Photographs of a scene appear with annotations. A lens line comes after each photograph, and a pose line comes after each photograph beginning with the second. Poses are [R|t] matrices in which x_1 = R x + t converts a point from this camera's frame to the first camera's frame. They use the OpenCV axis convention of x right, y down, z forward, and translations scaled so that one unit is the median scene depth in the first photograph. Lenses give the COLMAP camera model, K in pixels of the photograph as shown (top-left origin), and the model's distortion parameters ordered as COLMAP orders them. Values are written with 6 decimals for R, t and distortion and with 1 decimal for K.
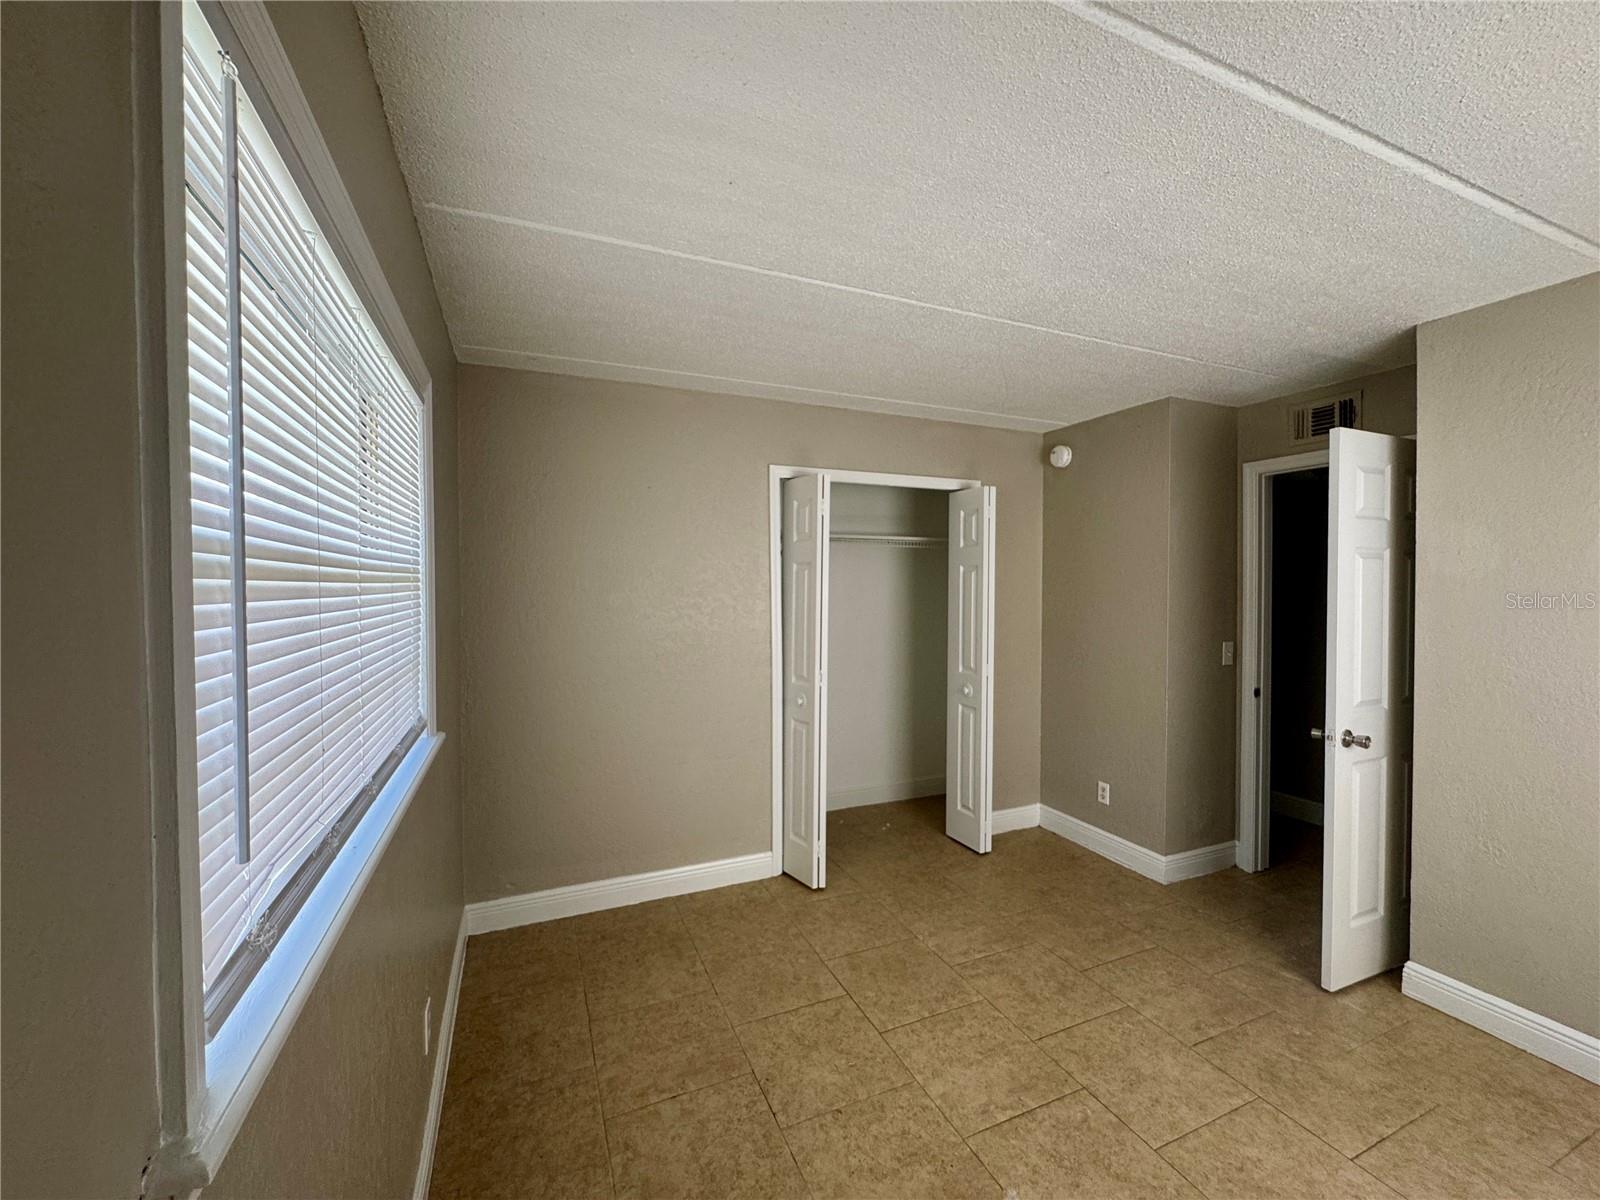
lens RADIAL K [[634.9, 0, 813.3], [0, 634.9, 595.3], [0, 0, 1]] dist [-0.000265, -0.000024]
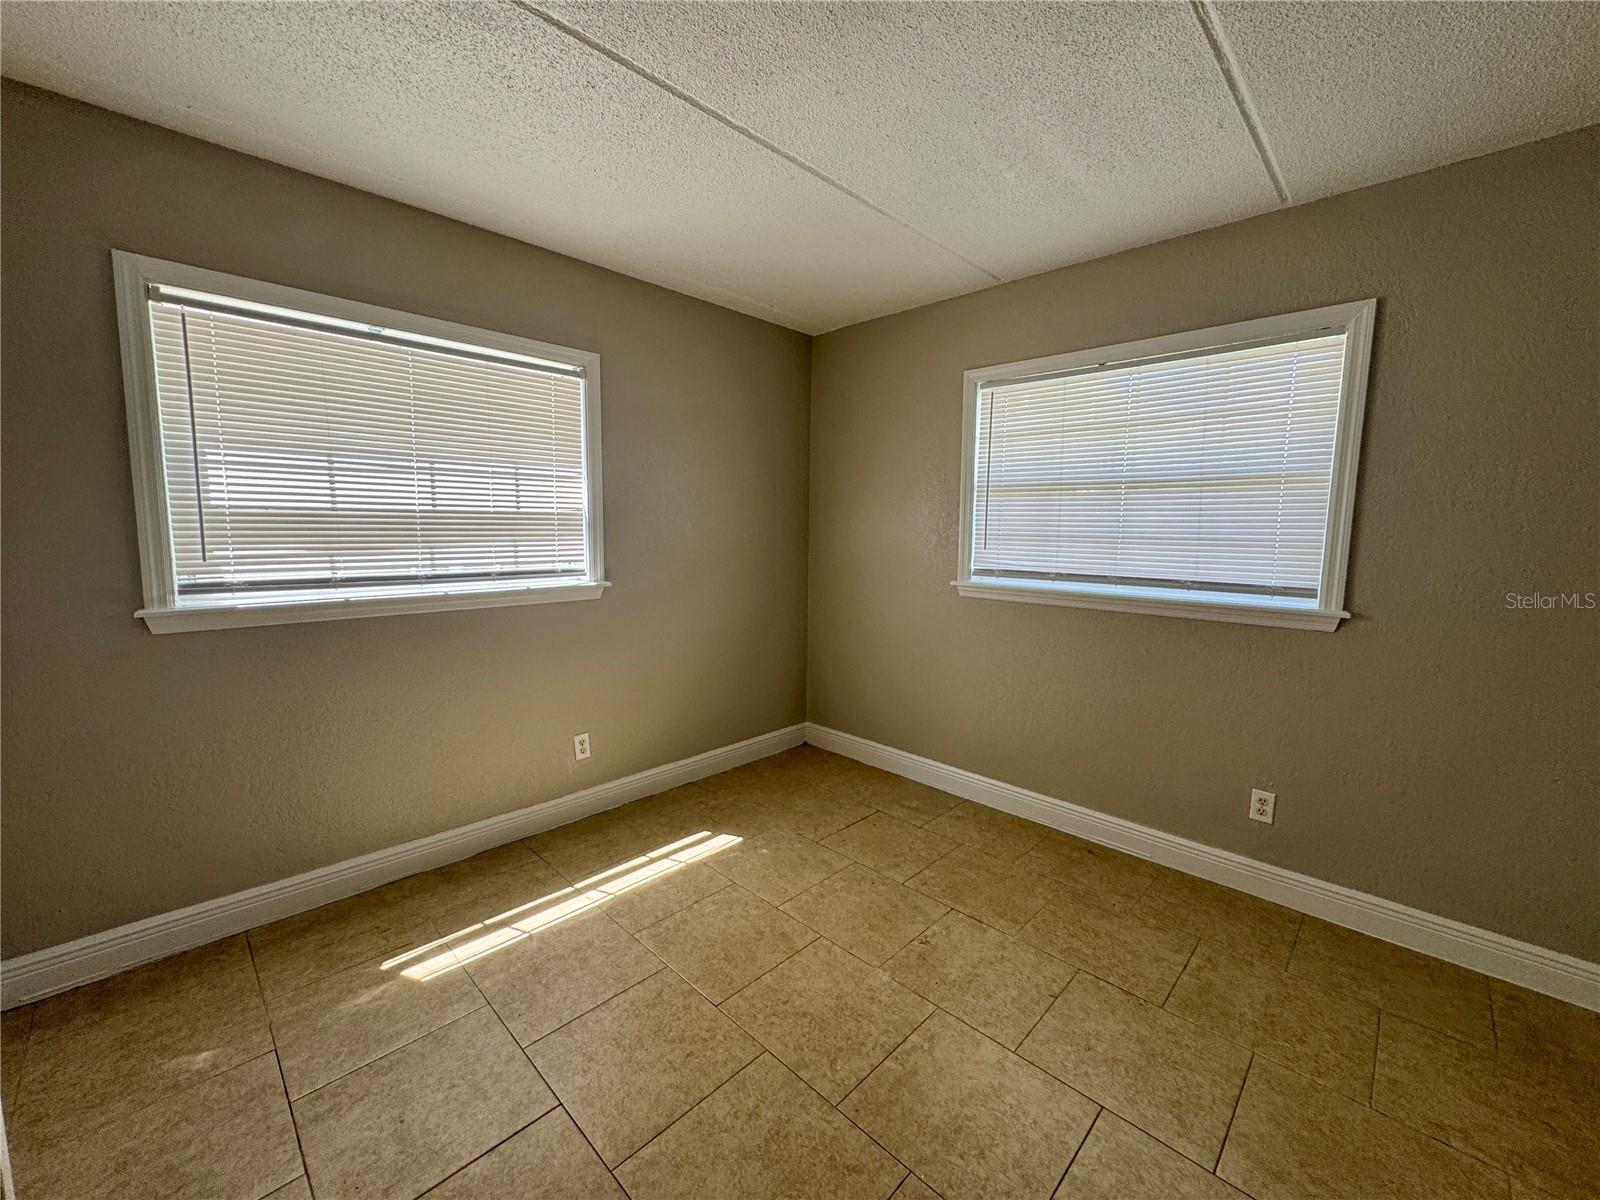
lens RADIAL K [[634.9, 0, 785.2], [0, 634.9, 596.3], [0, 0, 1]] dist [-0.000265, -0.000024]
pose [[-0.938691, 0.024255, -0.343906, 0.449489], [-0.020983, 0.991654, 0.127211, 0.030697], [0.344122, 0.126628, -0.930347, 0.990588]]
